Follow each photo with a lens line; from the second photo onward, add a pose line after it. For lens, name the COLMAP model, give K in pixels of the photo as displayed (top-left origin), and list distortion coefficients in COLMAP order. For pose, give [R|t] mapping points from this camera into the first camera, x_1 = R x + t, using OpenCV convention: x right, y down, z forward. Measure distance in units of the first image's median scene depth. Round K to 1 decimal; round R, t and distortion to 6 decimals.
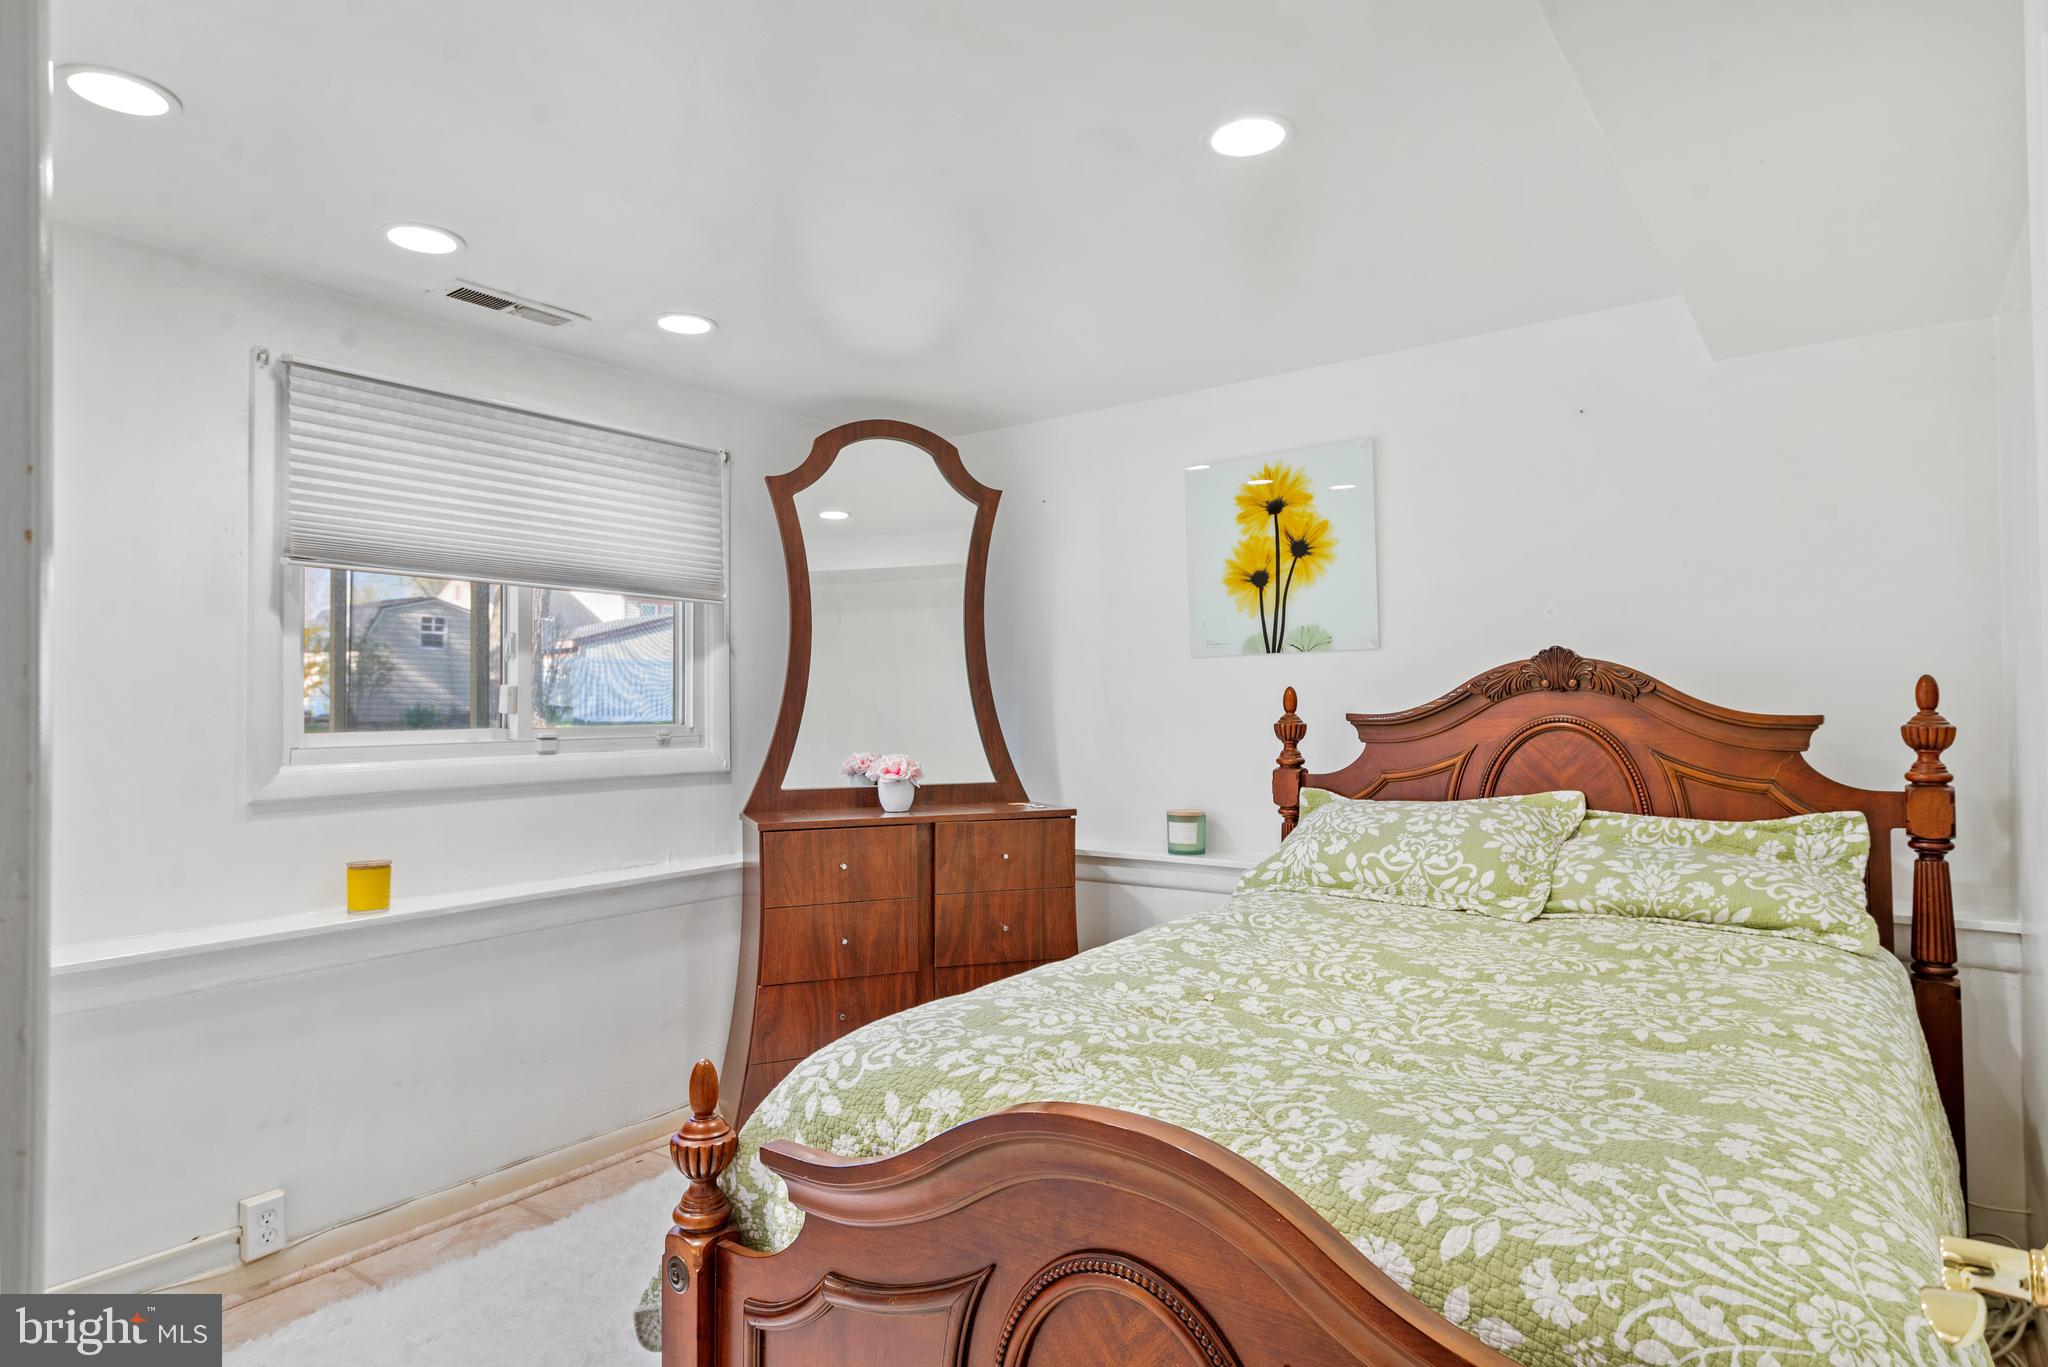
lens RADIAL K [[1165.5, 0, 1020.9], [0, 1165.5, 672.3], [0, 0, 1]] dist [0.028200, -0.012235]
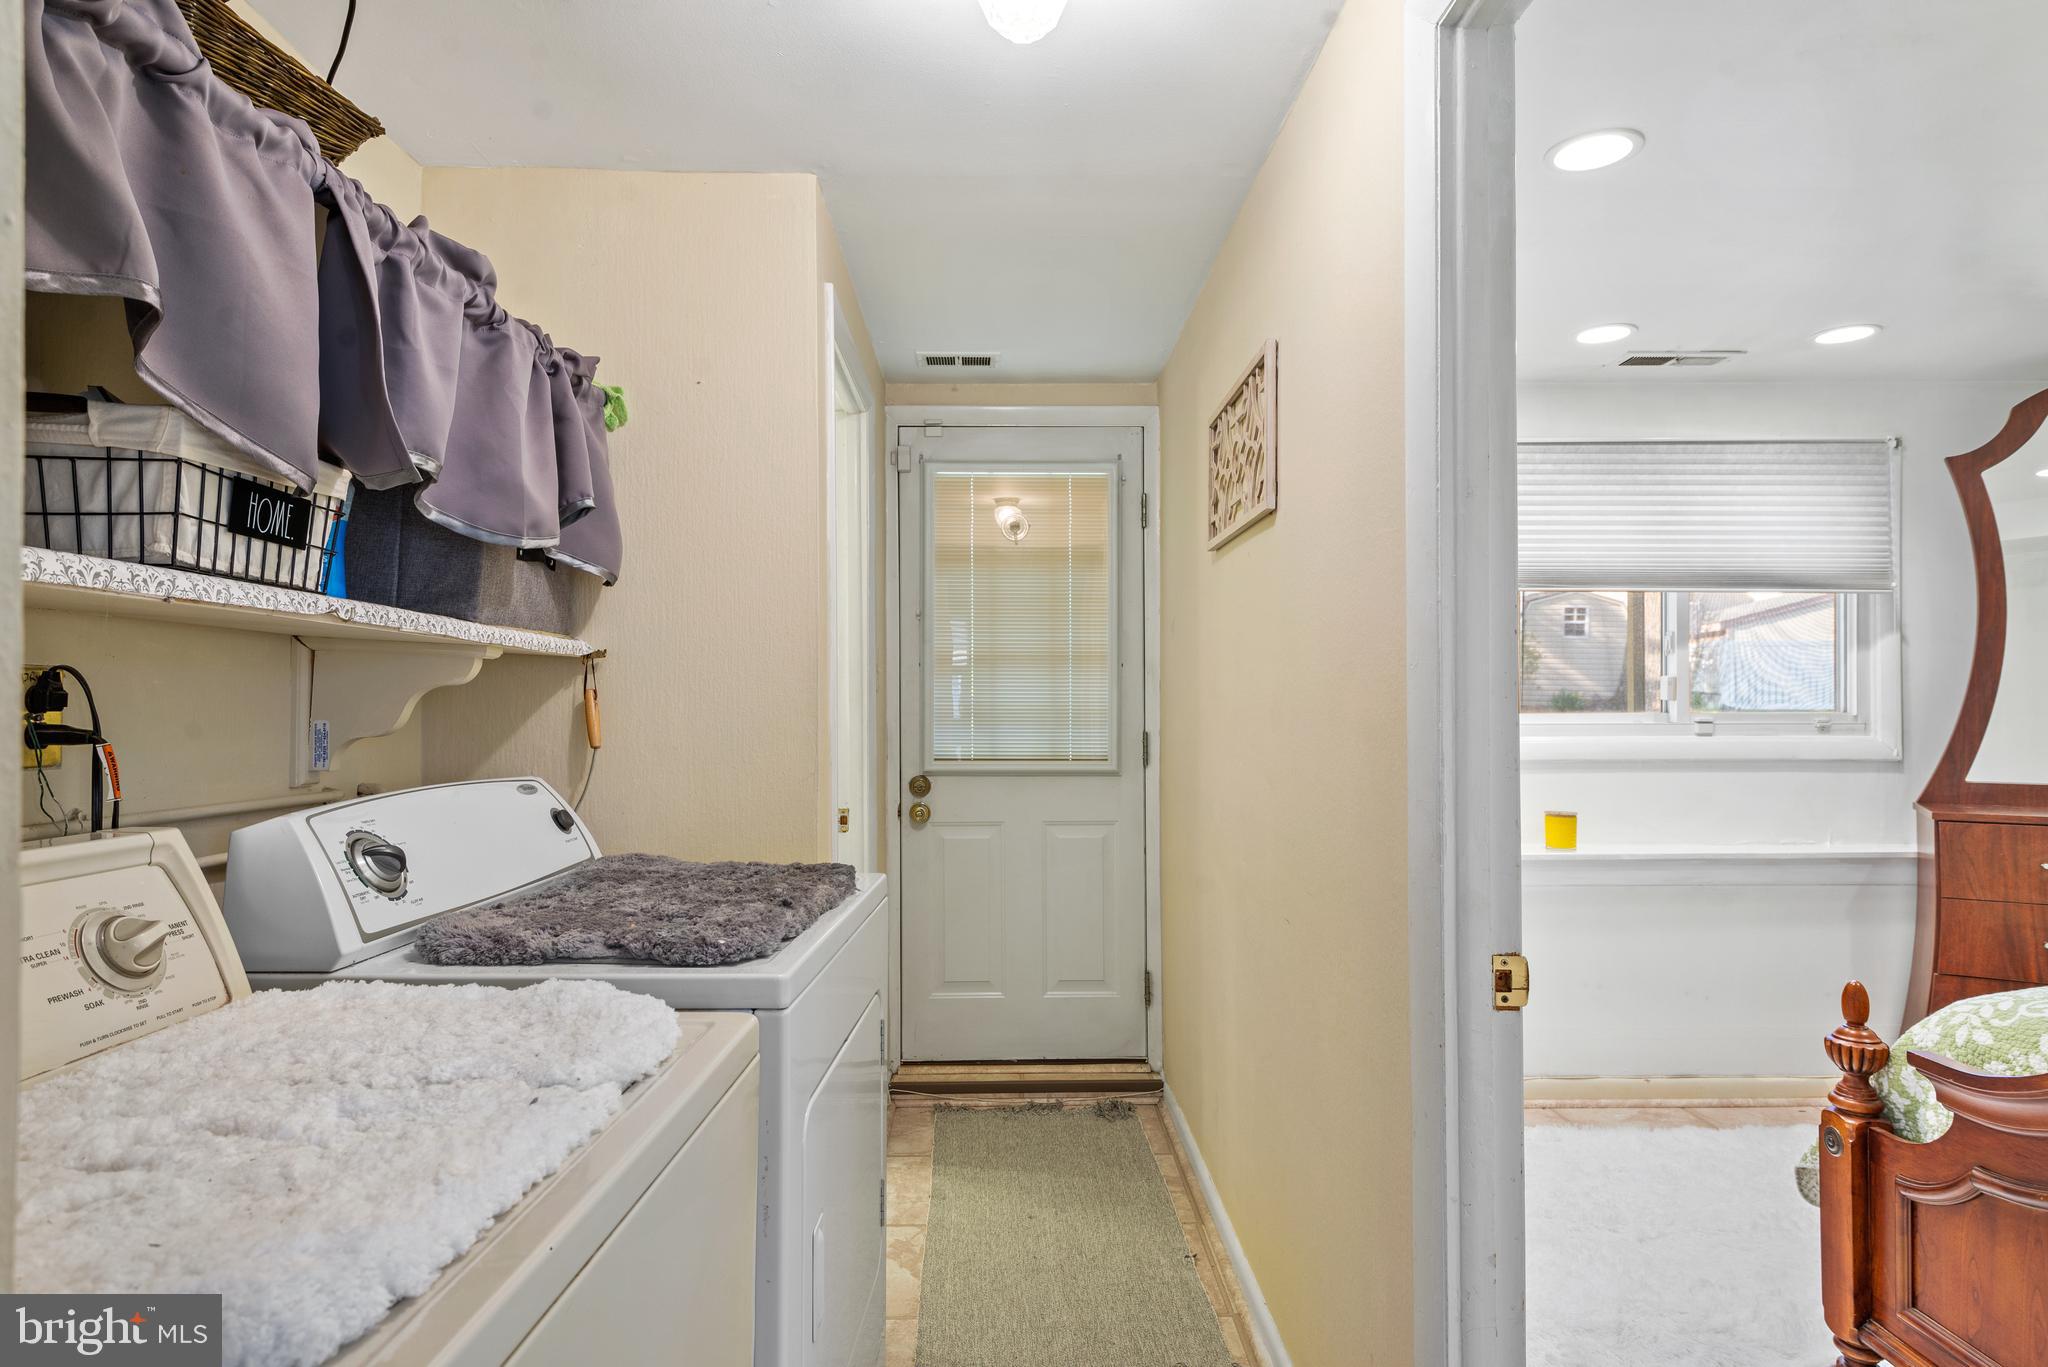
lens RADIAL K [[1165.5, 0, 1023.5], [0, 1165.5, 687.9], [0, 0, 1]] dist [0.028200, -0.012235]
pose [[0.621964, 0.002565, -0.783041, 0.083565], [0.017803, 0.999690, 0.017416, -0.009152], [0.782843, -0.024773, 0.621726, -0.241639]]
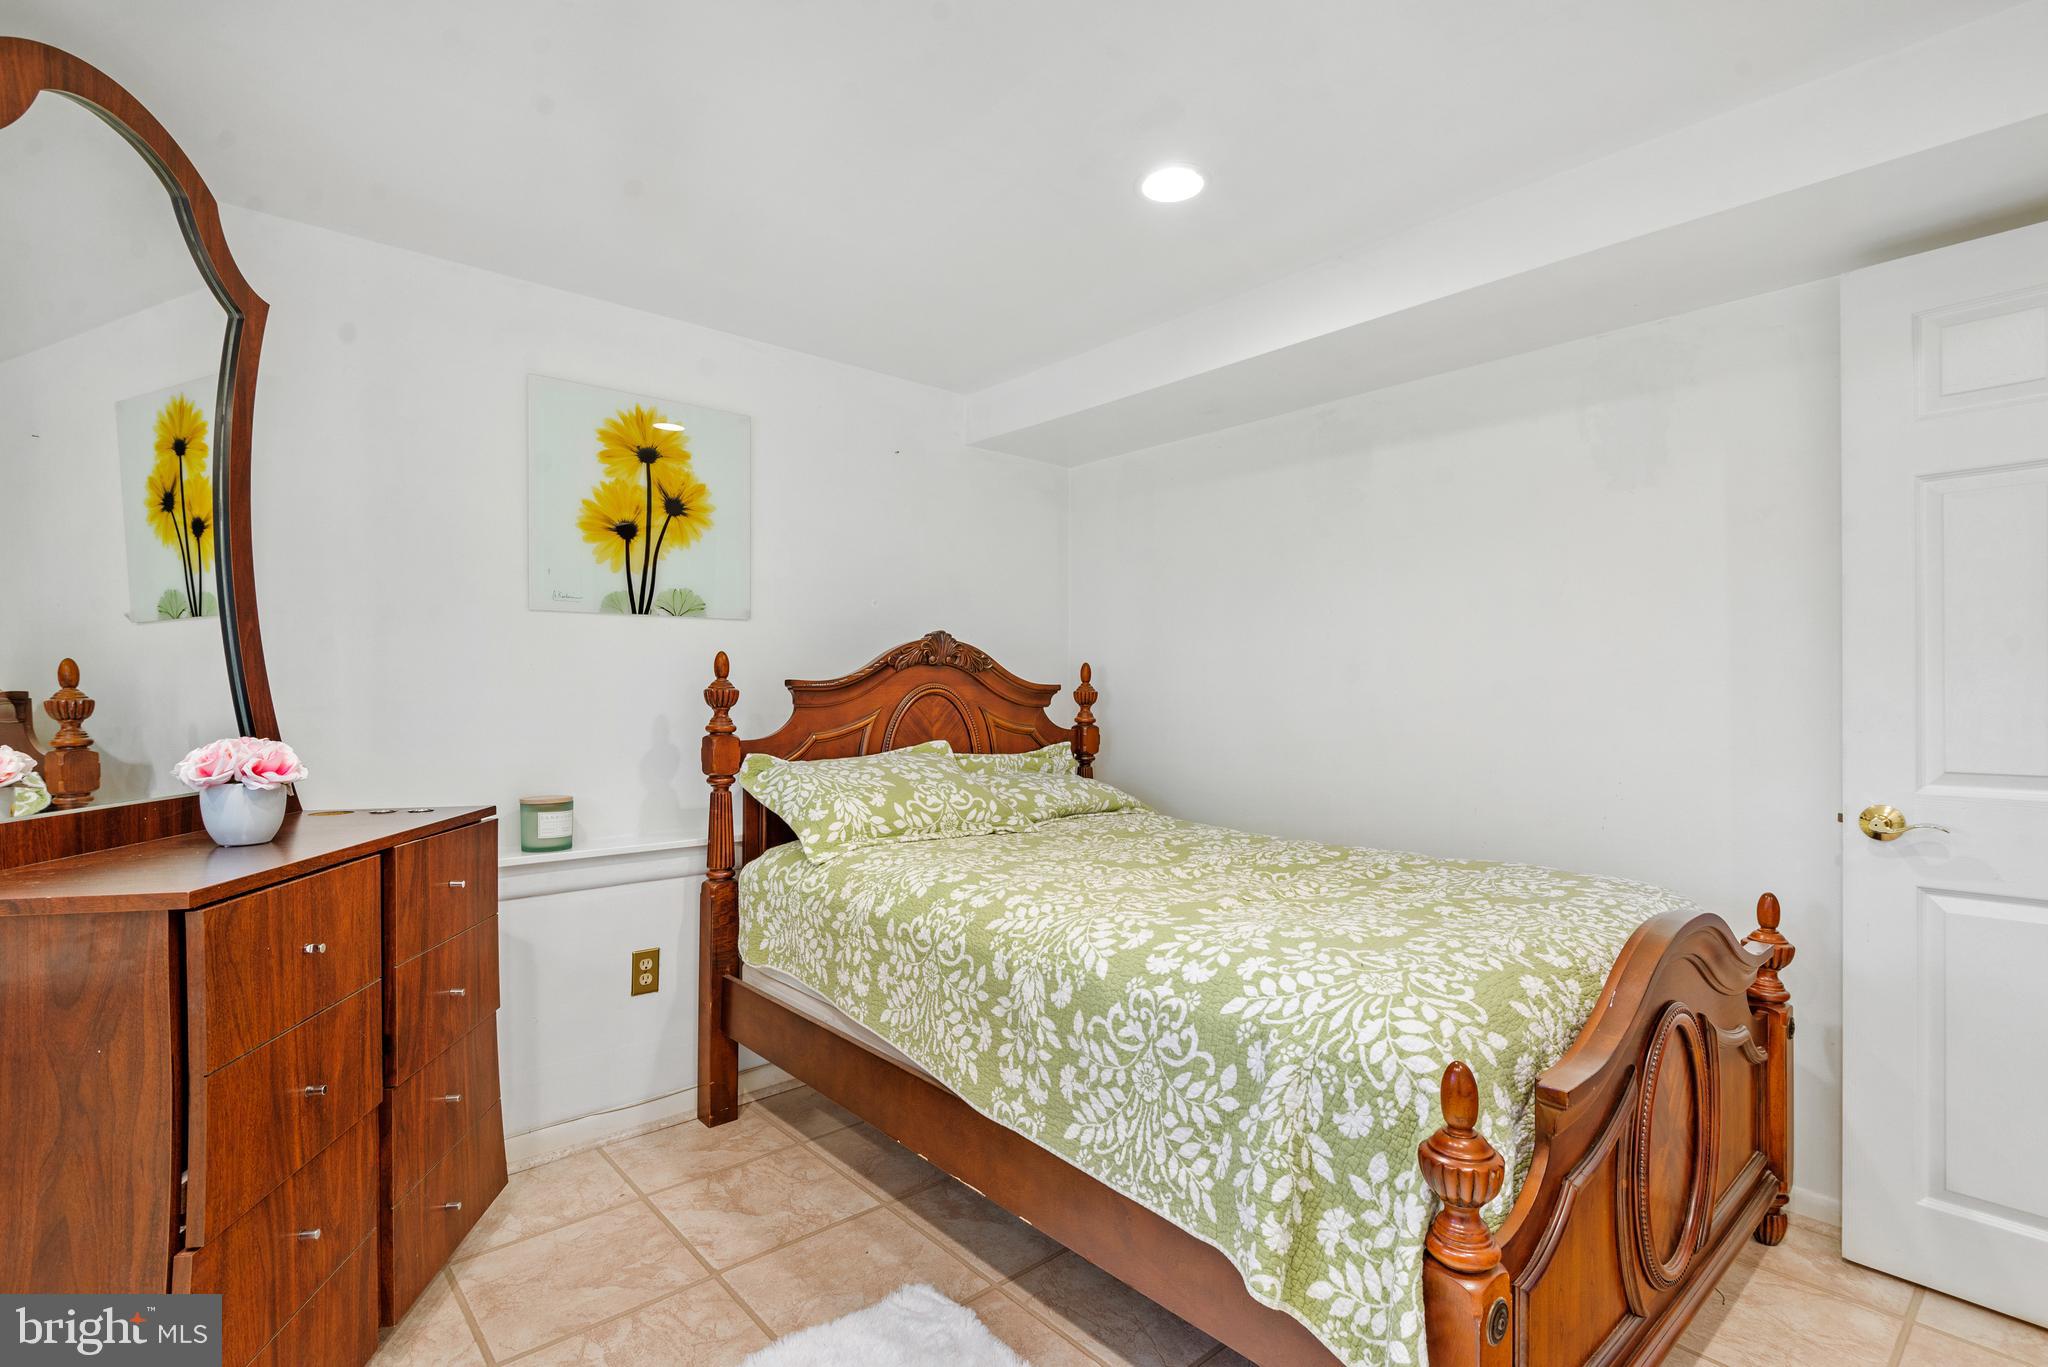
lens RADIAL K [[985.0, 0, 1008.6], [0, 985.0, 699.1], [0, 0, 1]] dist [0.013063, -0.009479]
pose [[0.201867, 0.002474, 0.979410, -0.545390], [-0.034707, 0.999387, 0.004629, 0.041475], [-0.978798, -0.034927, 0.201829, 0.624050]]
